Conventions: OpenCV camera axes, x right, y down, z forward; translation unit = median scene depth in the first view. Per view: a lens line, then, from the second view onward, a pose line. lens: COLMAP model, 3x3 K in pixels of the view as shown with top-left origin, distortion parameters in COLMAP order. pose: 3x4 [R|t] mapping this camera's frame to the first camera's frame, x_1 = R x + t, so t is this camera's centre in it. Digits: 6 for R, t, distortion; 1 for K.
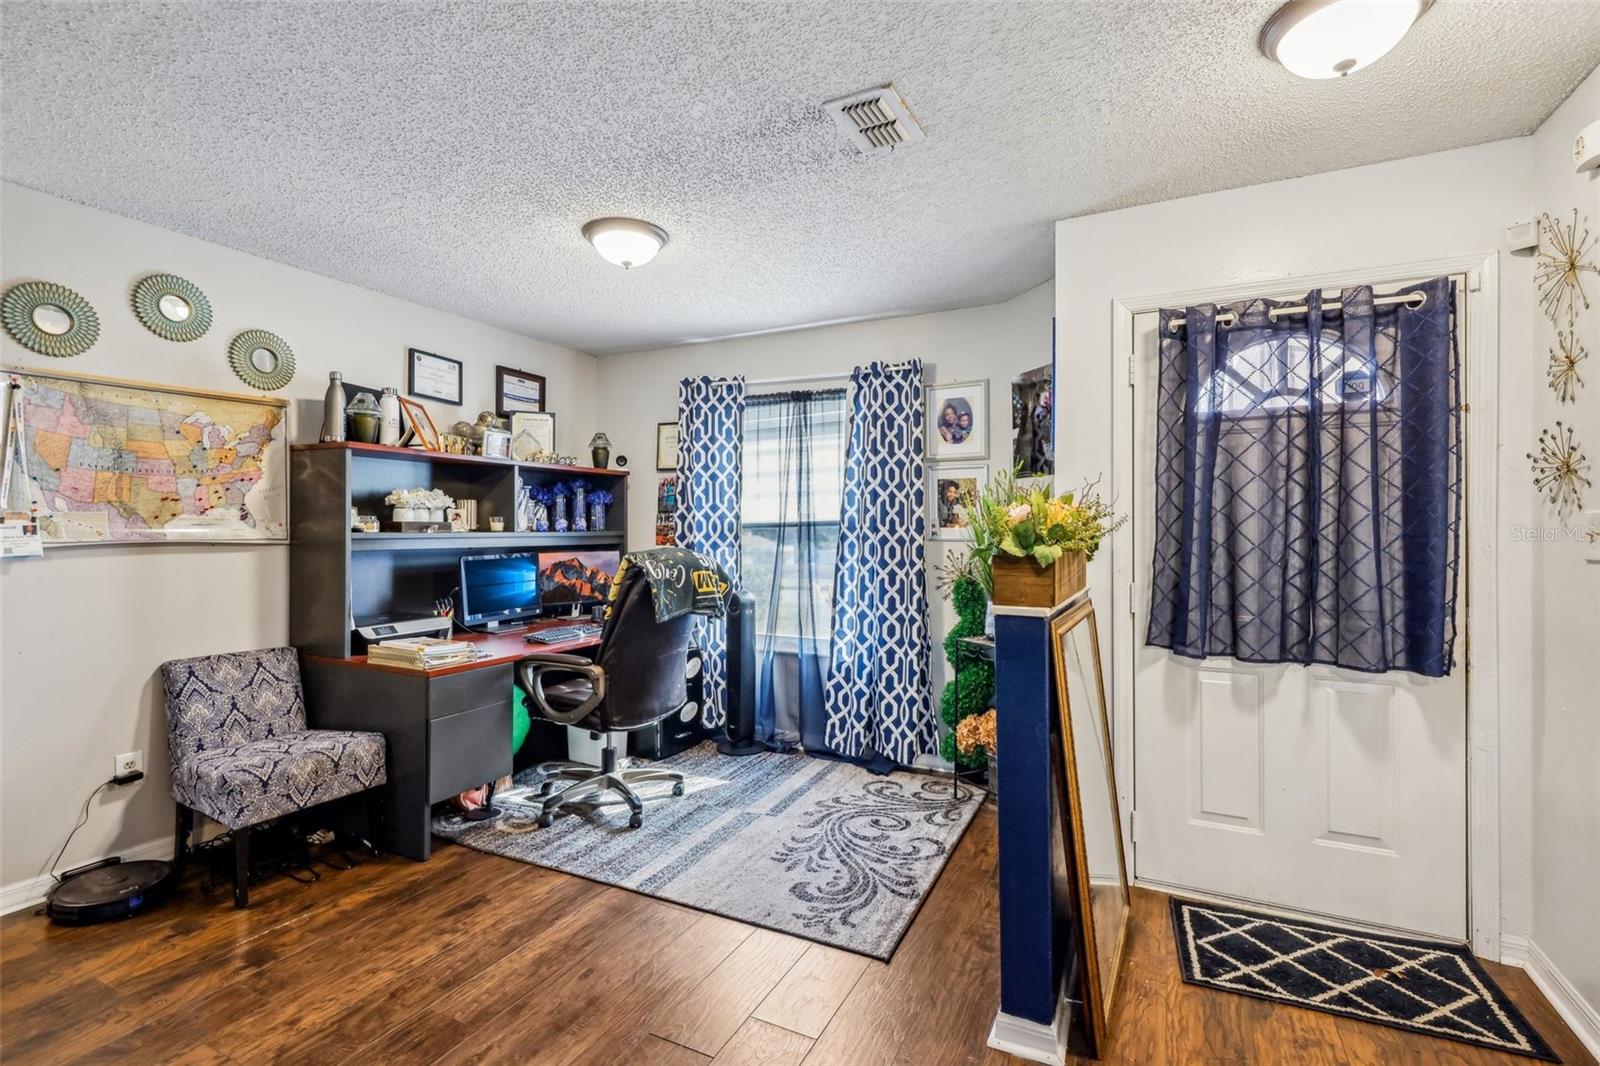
lens RADIAL K [[734.3, 0, 809.8], [0, 734.3, 519.3], [0, 0, 1]] dist [0.003078, -0.000632]
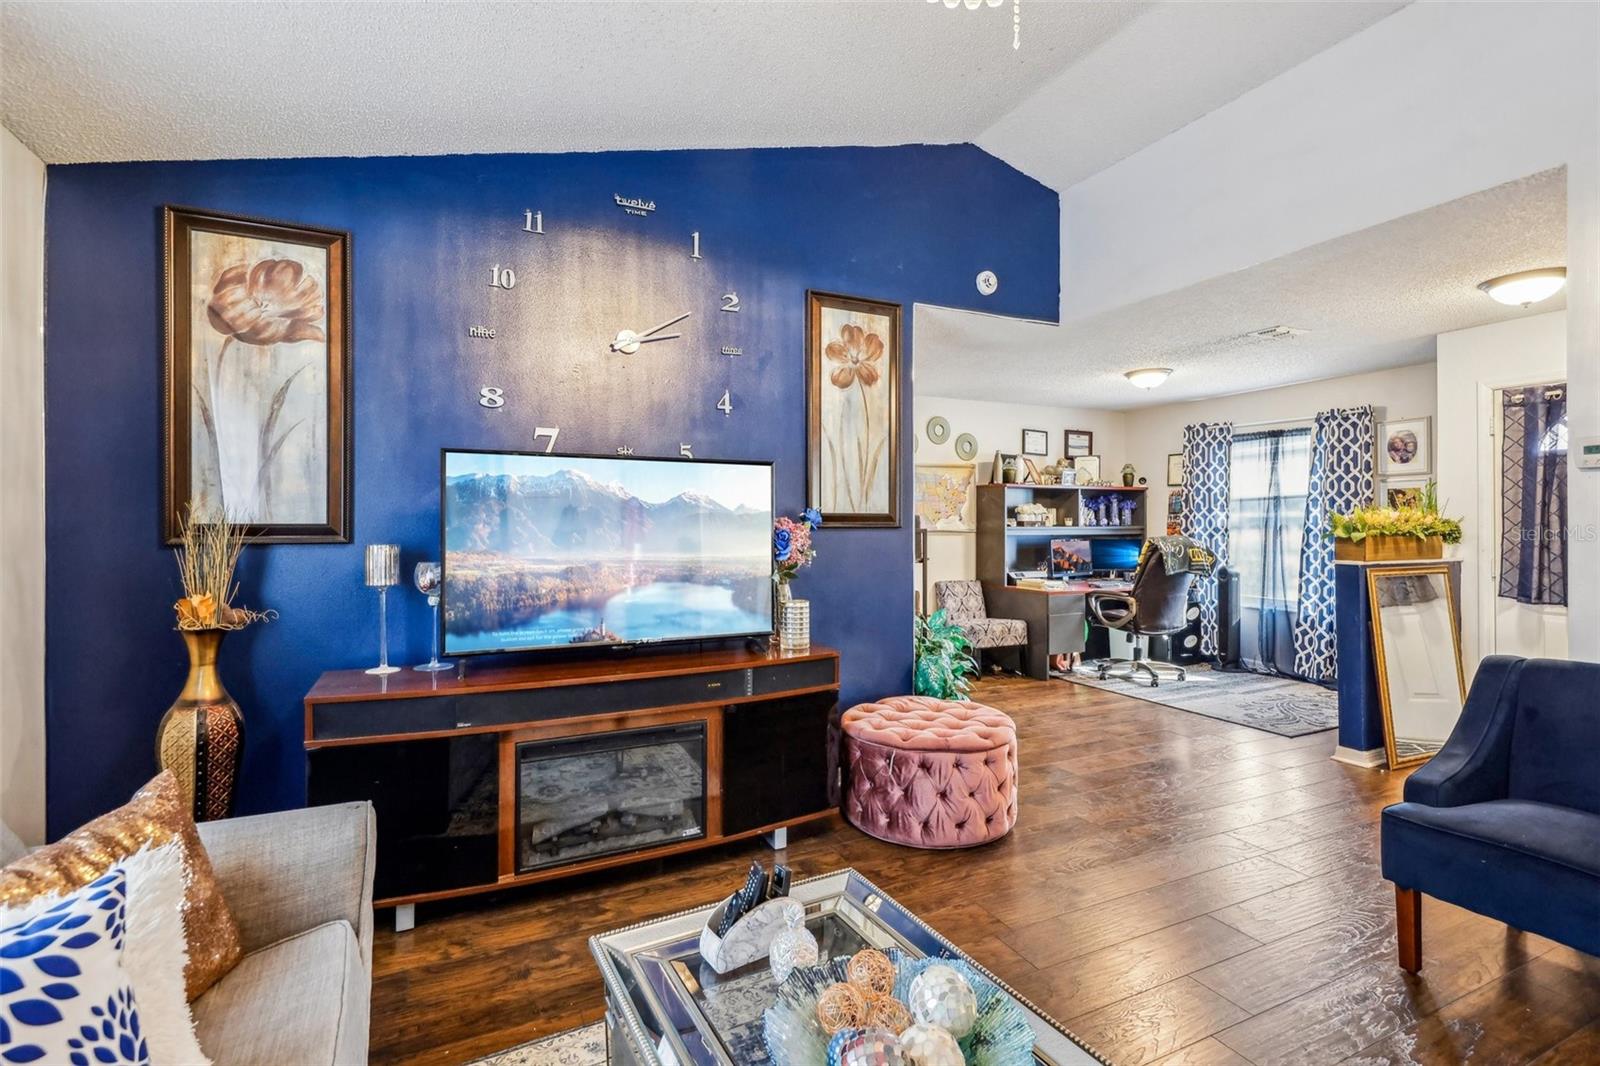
lens RADIAL K [[726.9, 0, 800.6], [0, 726.9, 525.2], [0, 0, 1]] dist [0.012160, 0.000013]
pose [[0.778278, -0.000769, -0.627919, 0.176412], [0.010185, 0.999883, 0.011400, -0.012383], [0.627837, -0.015268, 0.778195, -0.778772]]
